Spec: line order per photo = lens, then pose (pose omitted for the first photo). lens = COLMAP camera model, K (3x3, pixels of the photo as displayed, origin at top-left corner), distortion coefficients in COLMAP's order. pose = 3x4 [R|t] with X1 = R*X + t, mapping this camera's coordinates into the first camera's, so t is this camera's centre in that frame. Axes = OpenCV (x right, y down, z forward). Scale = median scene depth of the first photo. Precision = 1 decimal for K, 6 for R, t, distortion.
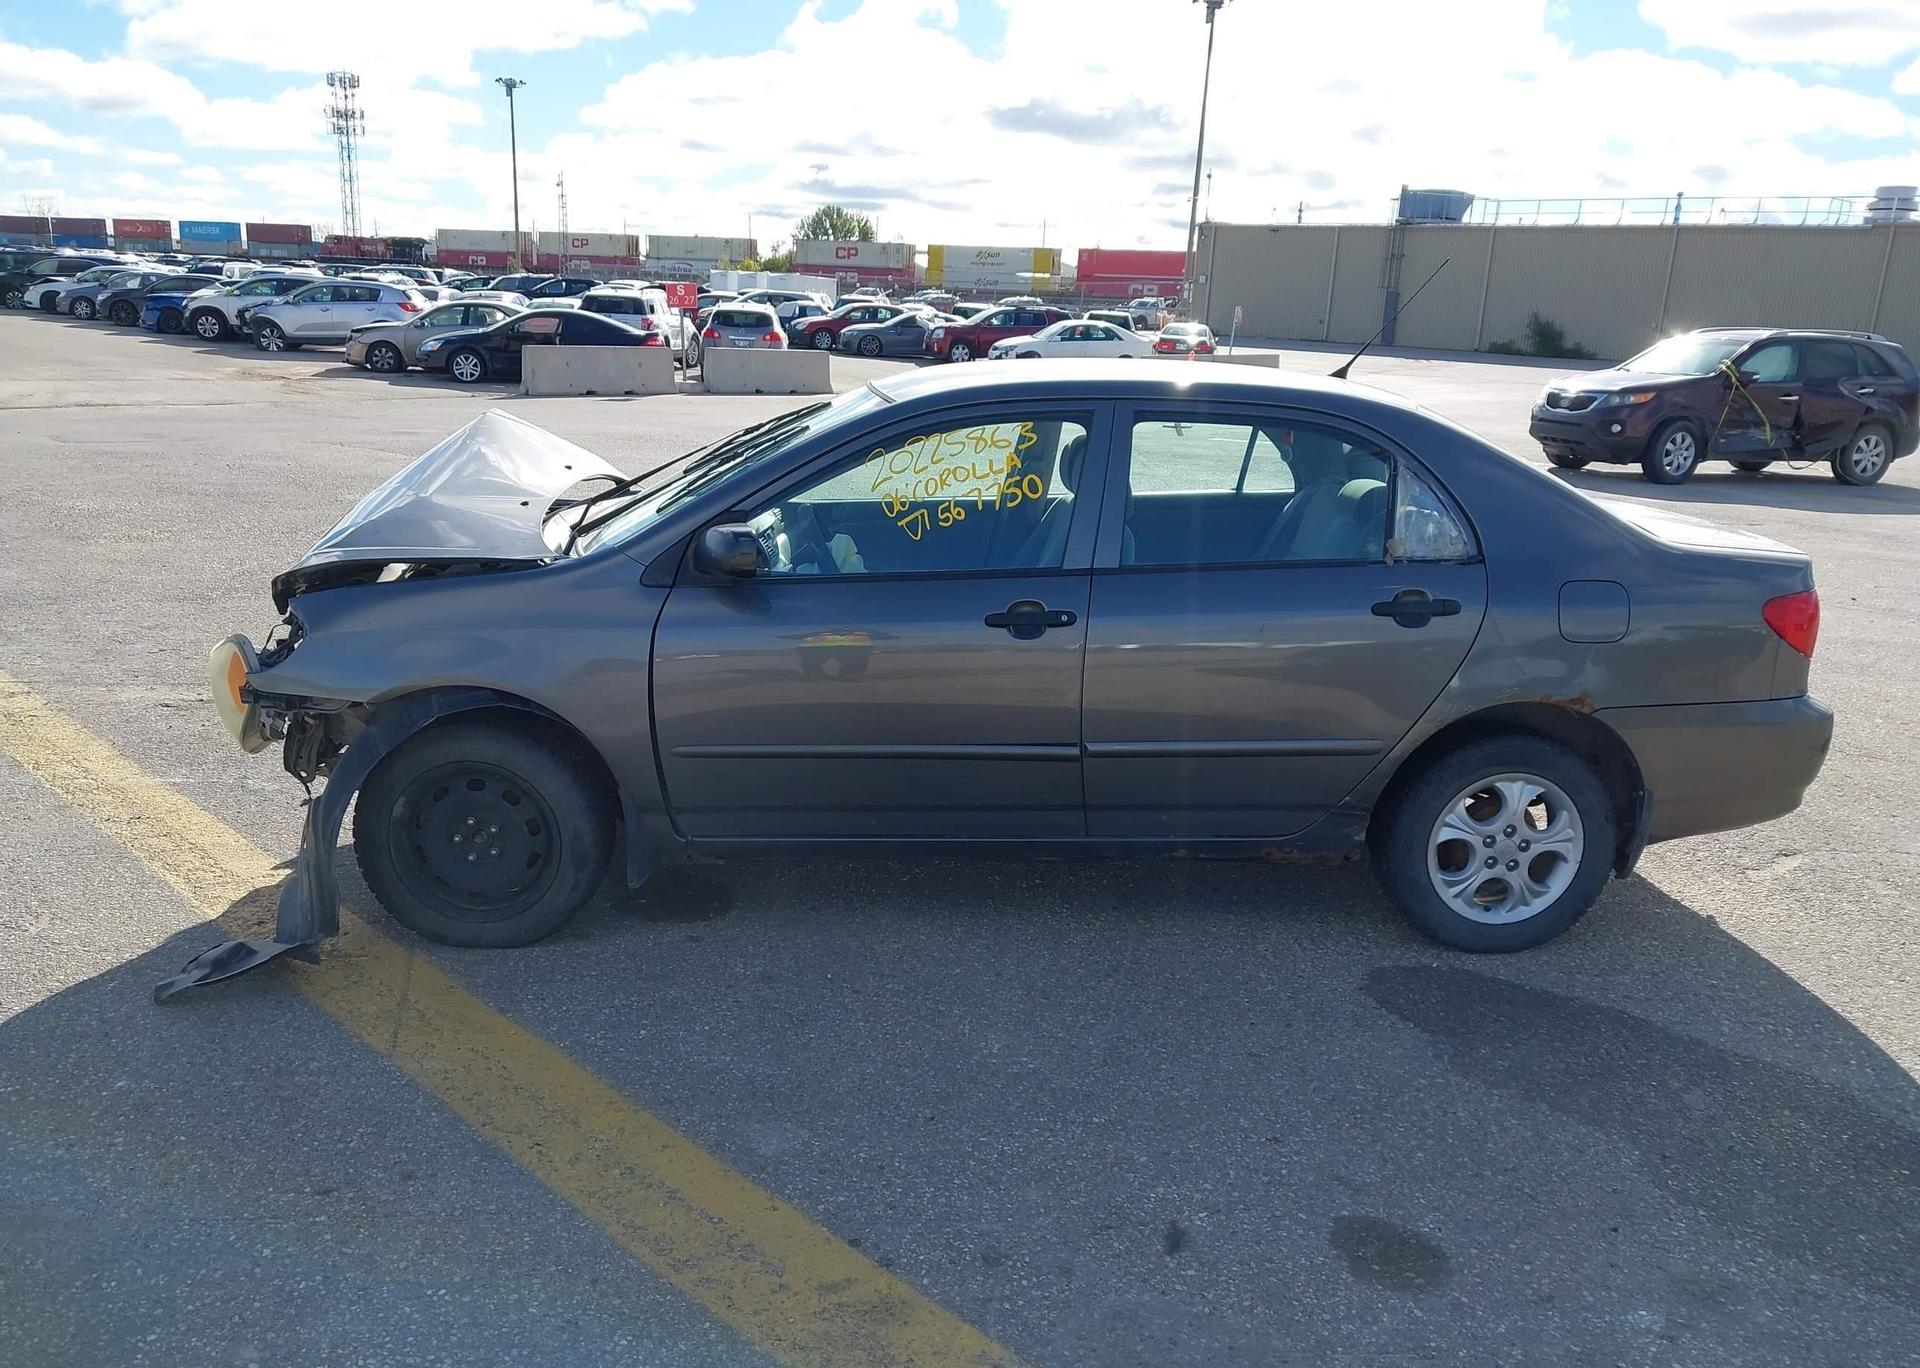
lens RADIAL K [[1547.8, 0, 955.0], [0, 1547.8, 671.6], [0, 0, 1]] dist [0.009796, -0.000642]
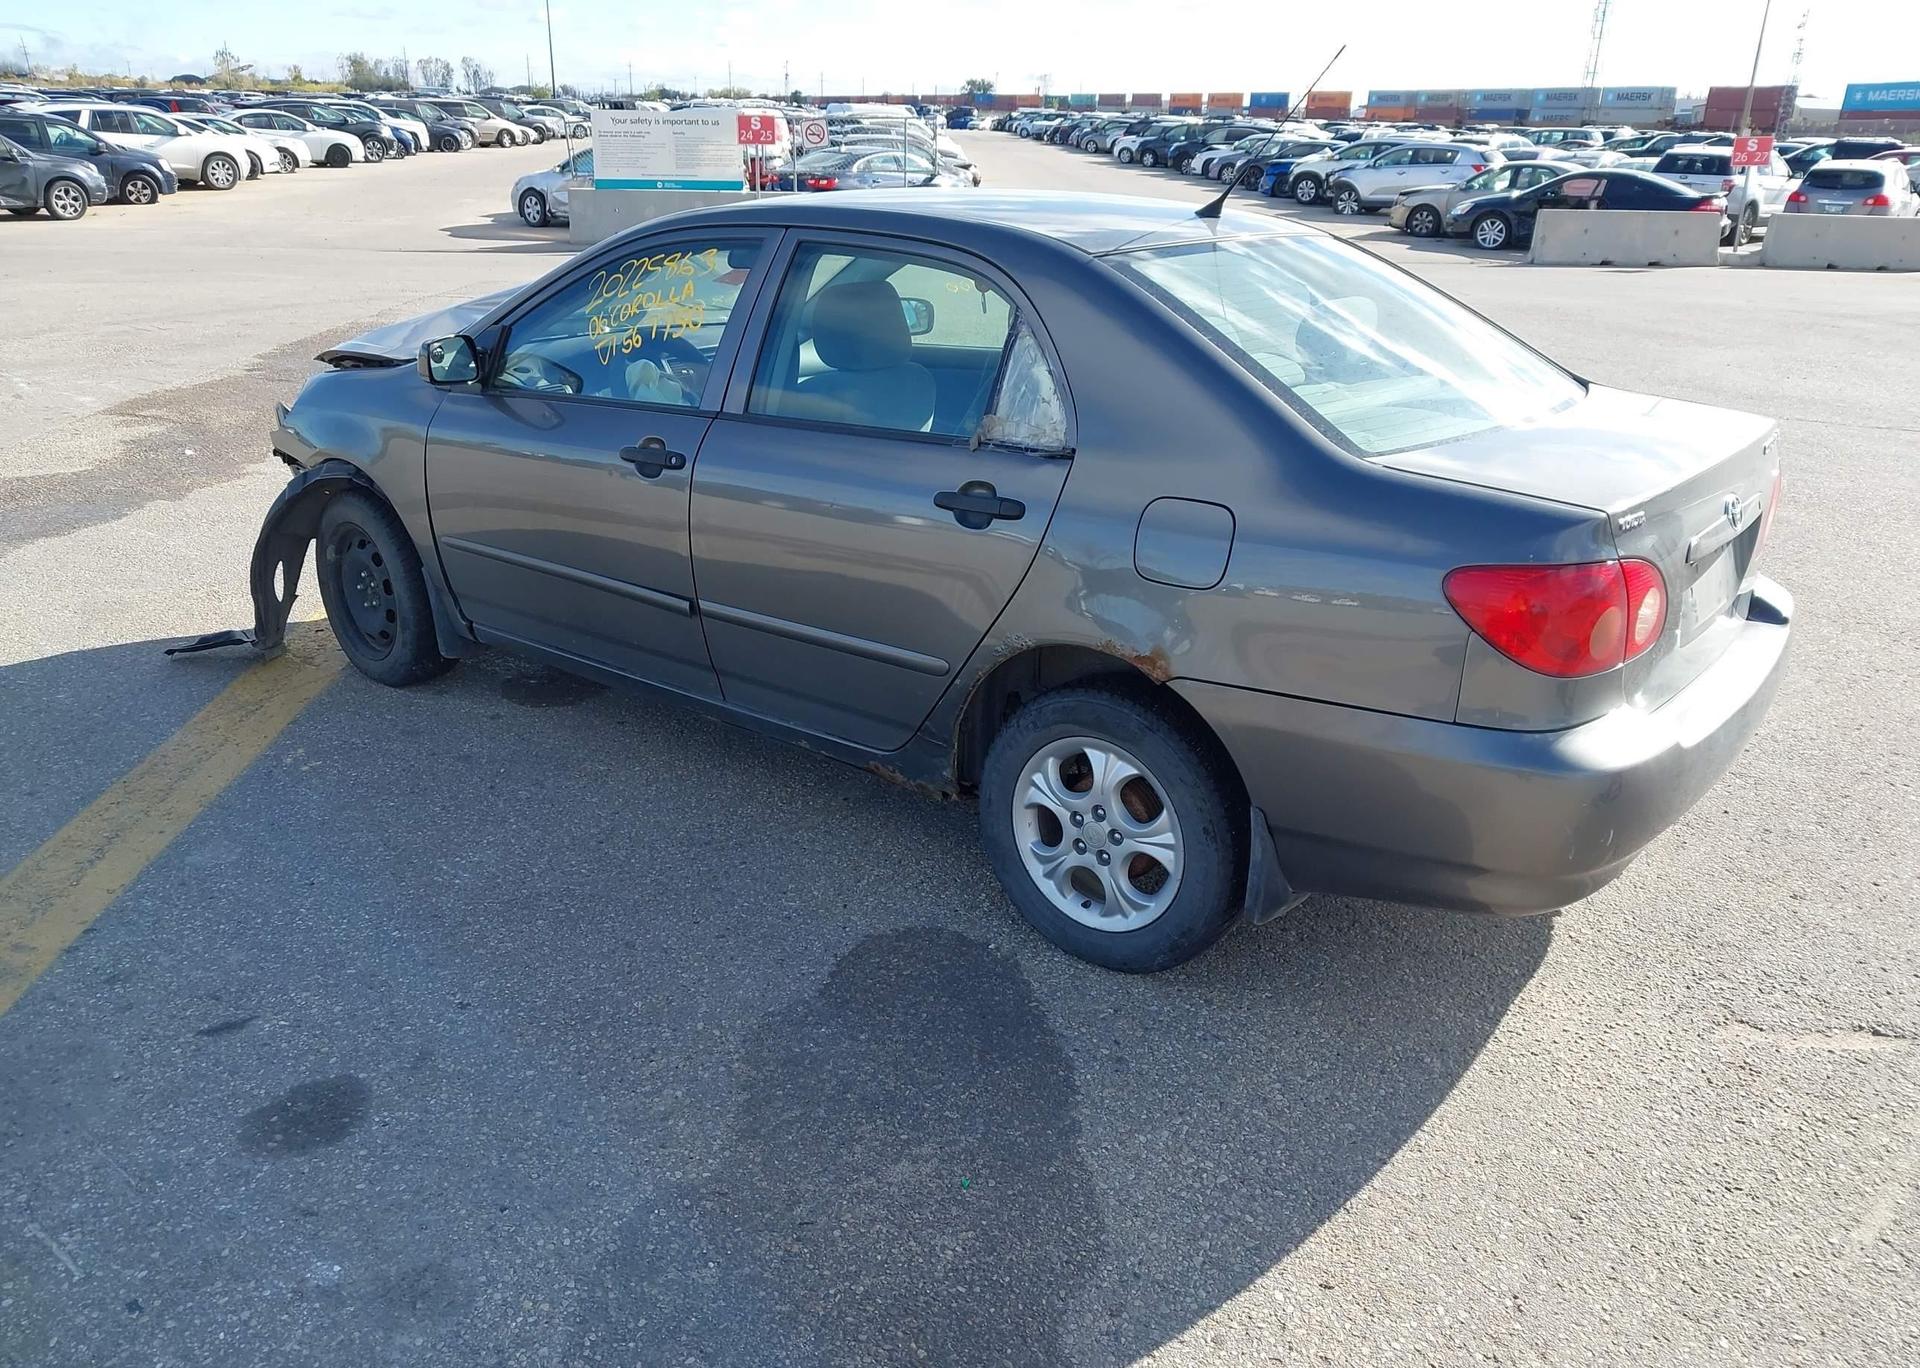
lens RADIAL K [[1547.8, 0, 961.3], [0, 1547.8, 684.4], [0, 0, 1]] dist [0.009796, -0.000642]
pose [[0.734569, 0.207950, -0.645884, 0.188668], [-0.151543, 0.978115, 0.142566, -0.014244], [0.661395, -0.006845, 0.750006, 0.089741]]
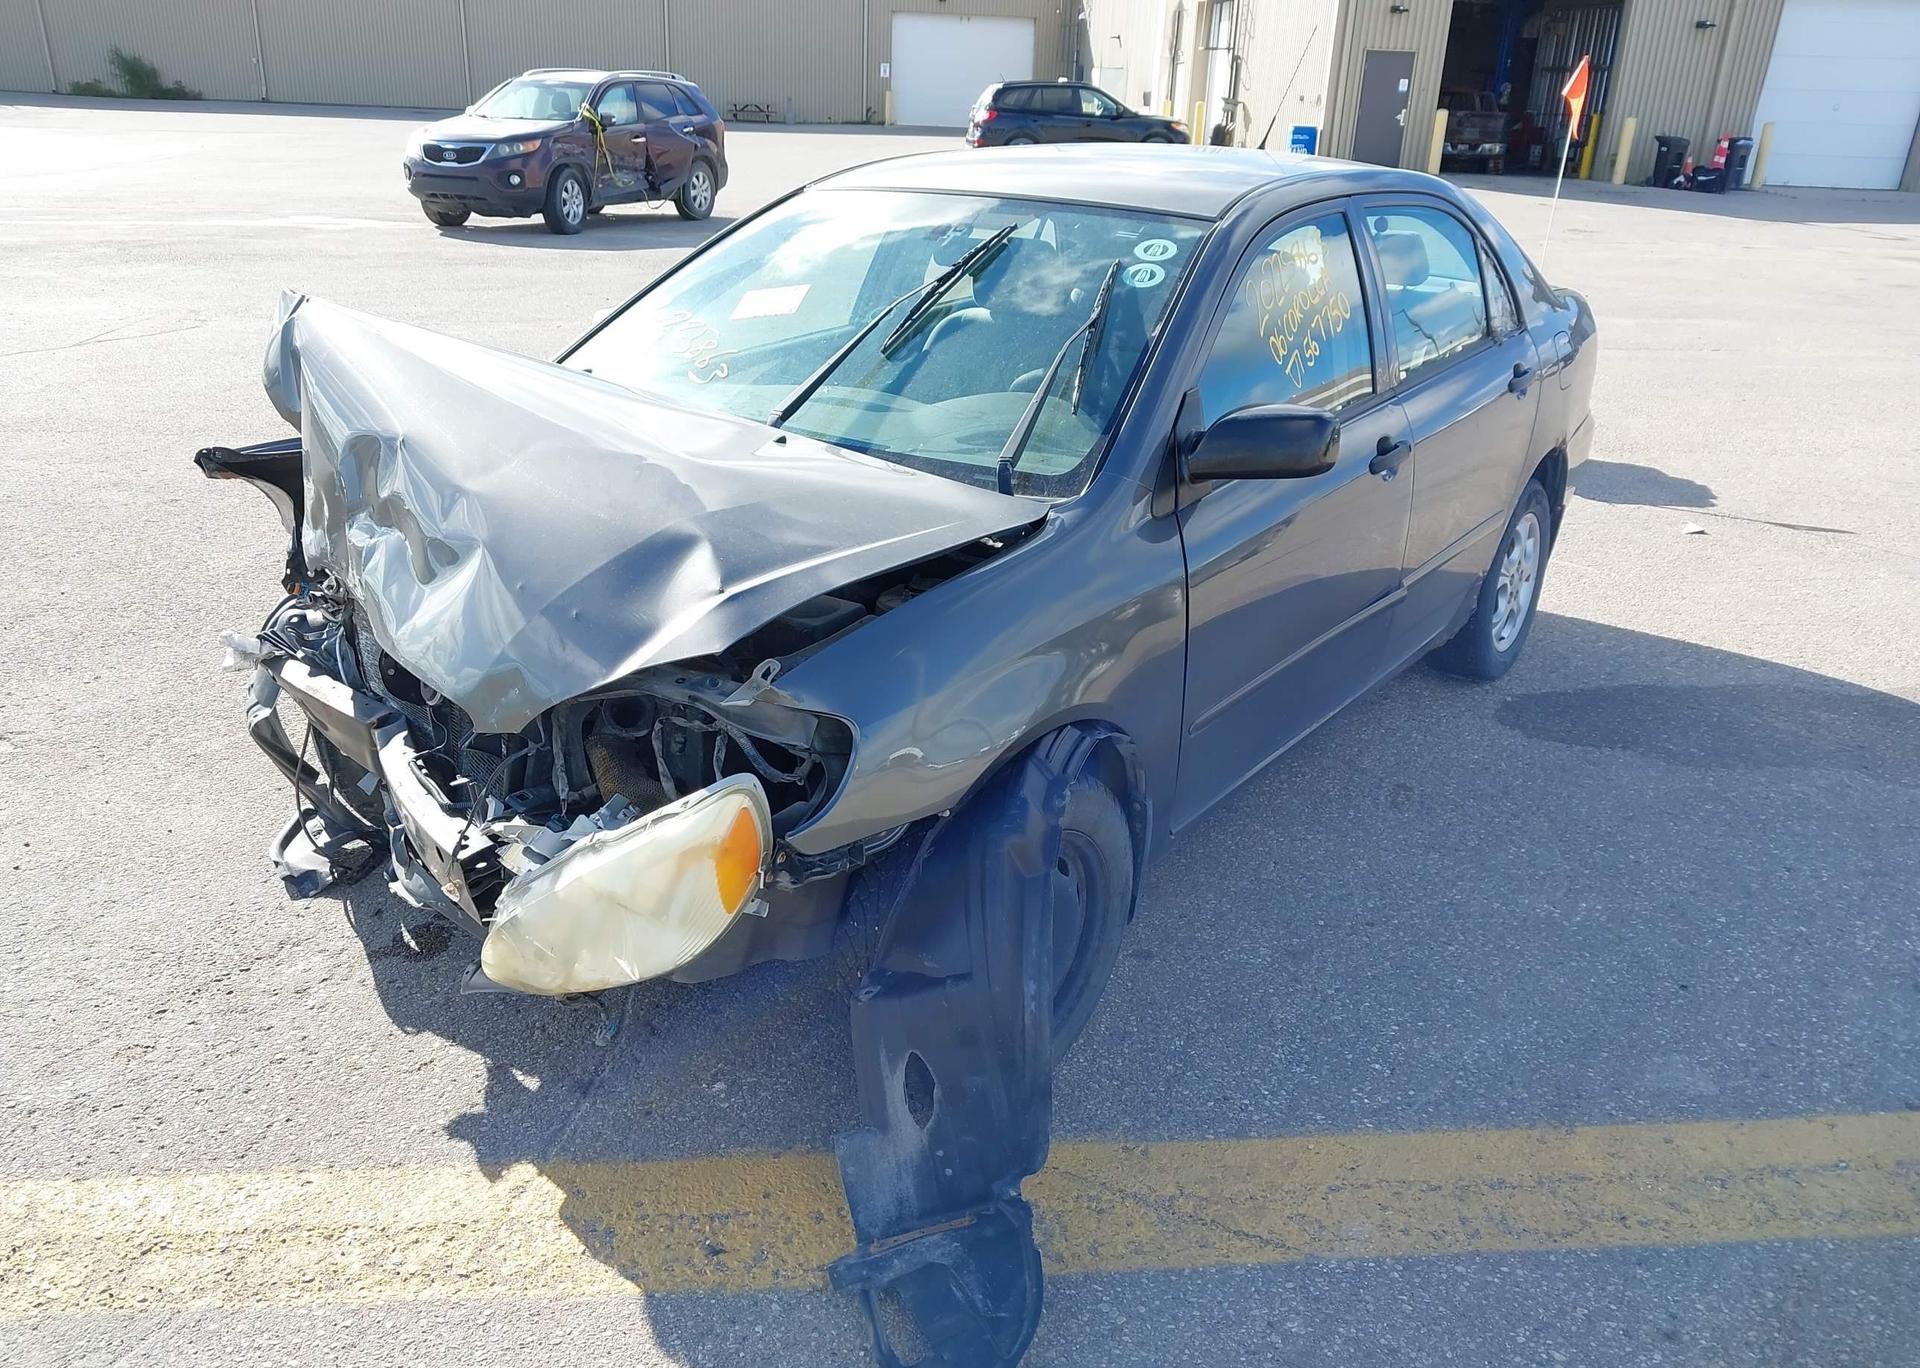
lens RADIAL K [[1547.8, 0, 966.5], [0, 1547.8, 693.2], [0, 0, 1]] dist [0.009796, -0.000642]
pose [[0.635309, -0.299674, 0.711743, -0.173657], [0.175561, 0.953552, 0.244779, -0.036953], [-0.752037, -0.030556, 0.658412, 0.132383]]
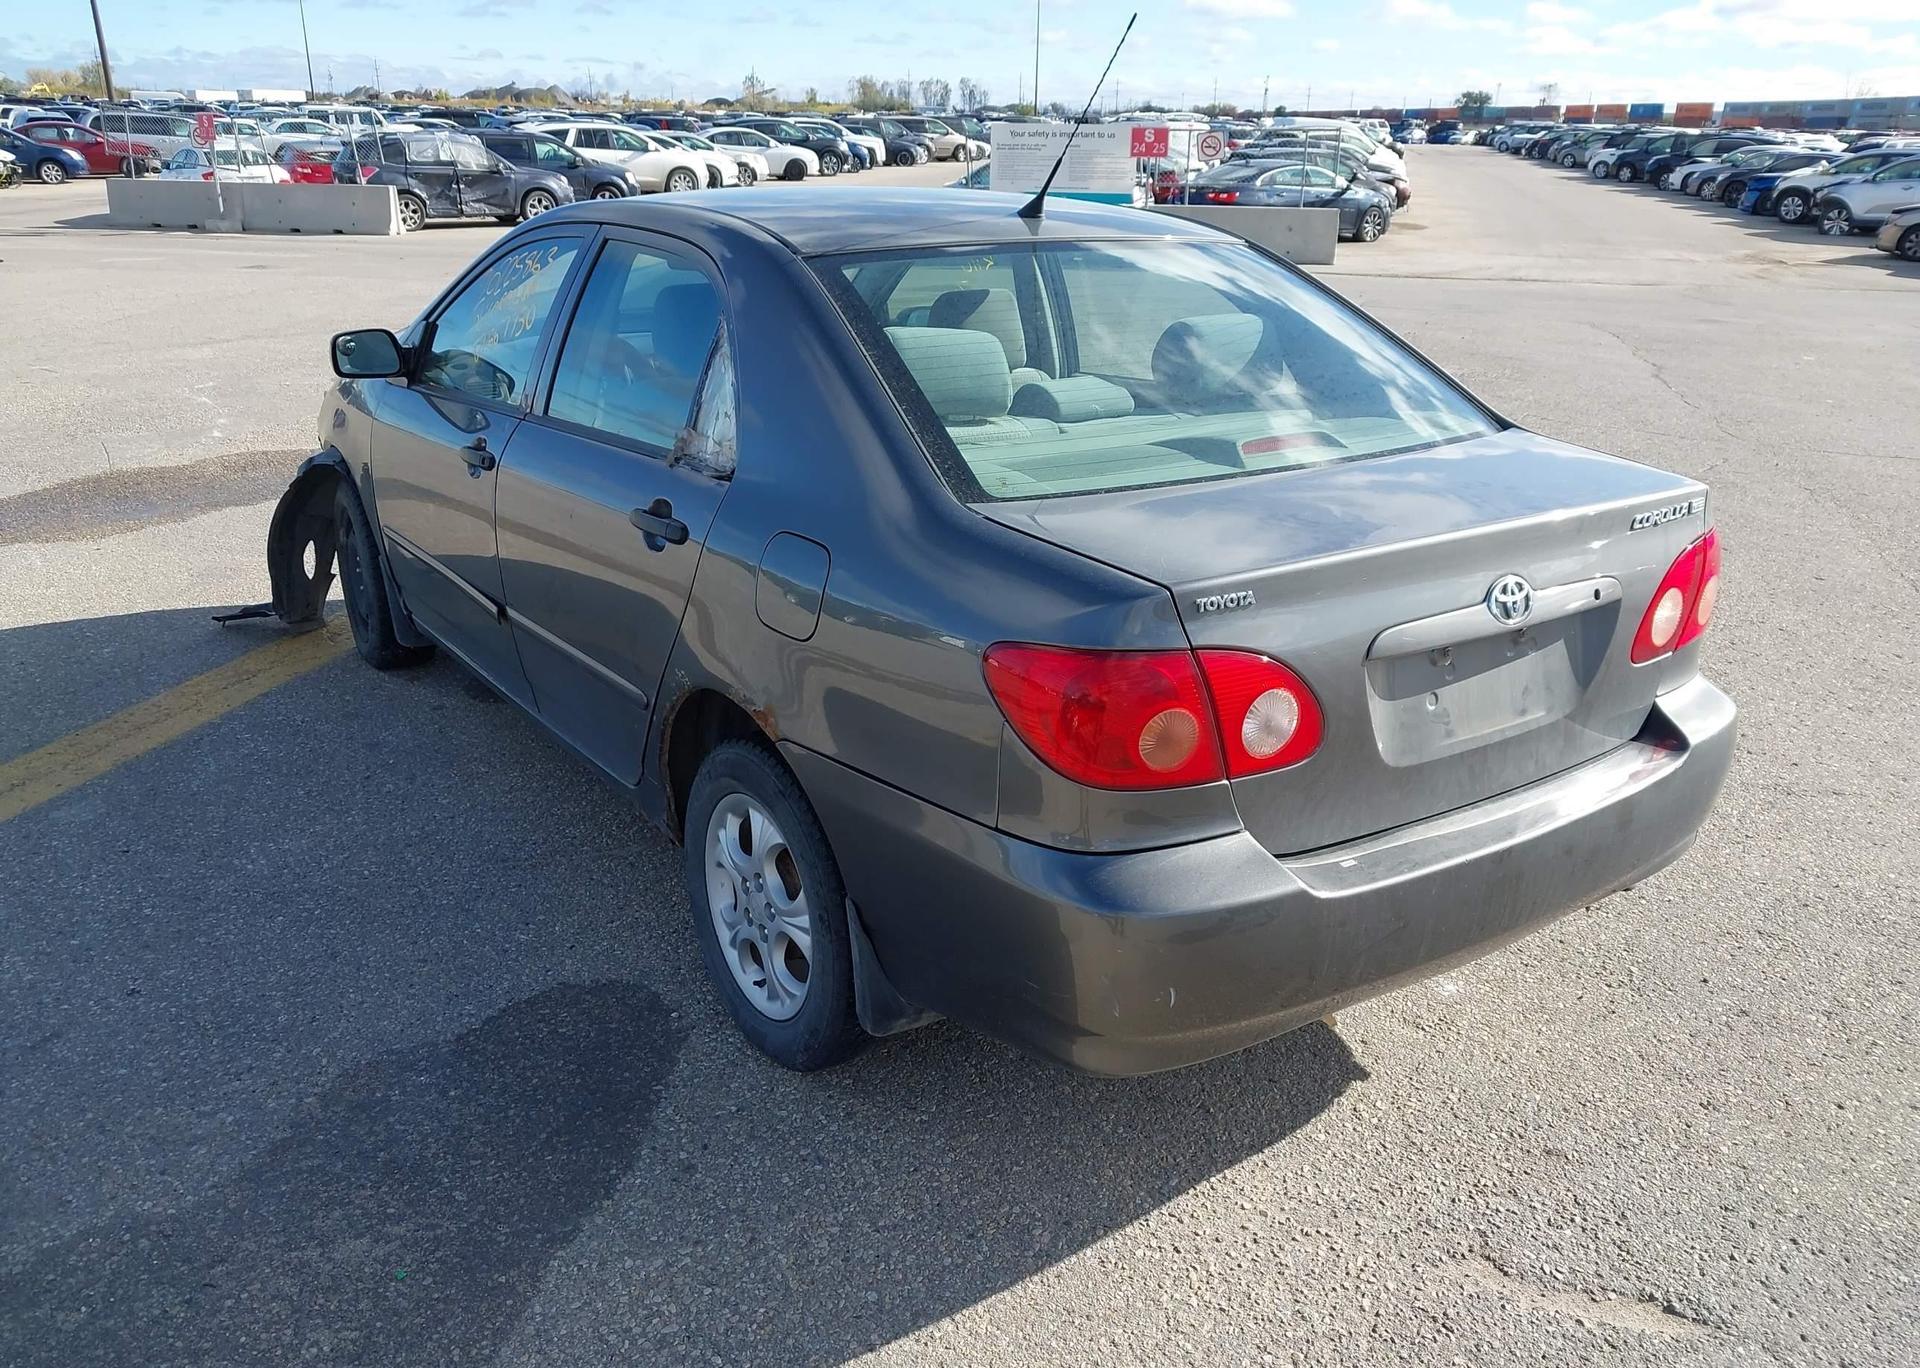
lens RADIAL K [[1547.8, 0, 962.5], [0, 1547.8, 687.1], [0, 0, 1]] dist [0.009796, -0.000642]
pose [[0.503957, 0.262099, -0.823001, 0.224577], [-0.199136, 0.962435, 0.184564, -0.029664], [0.840459, 0.070877, 0.537219, 0.167694]]
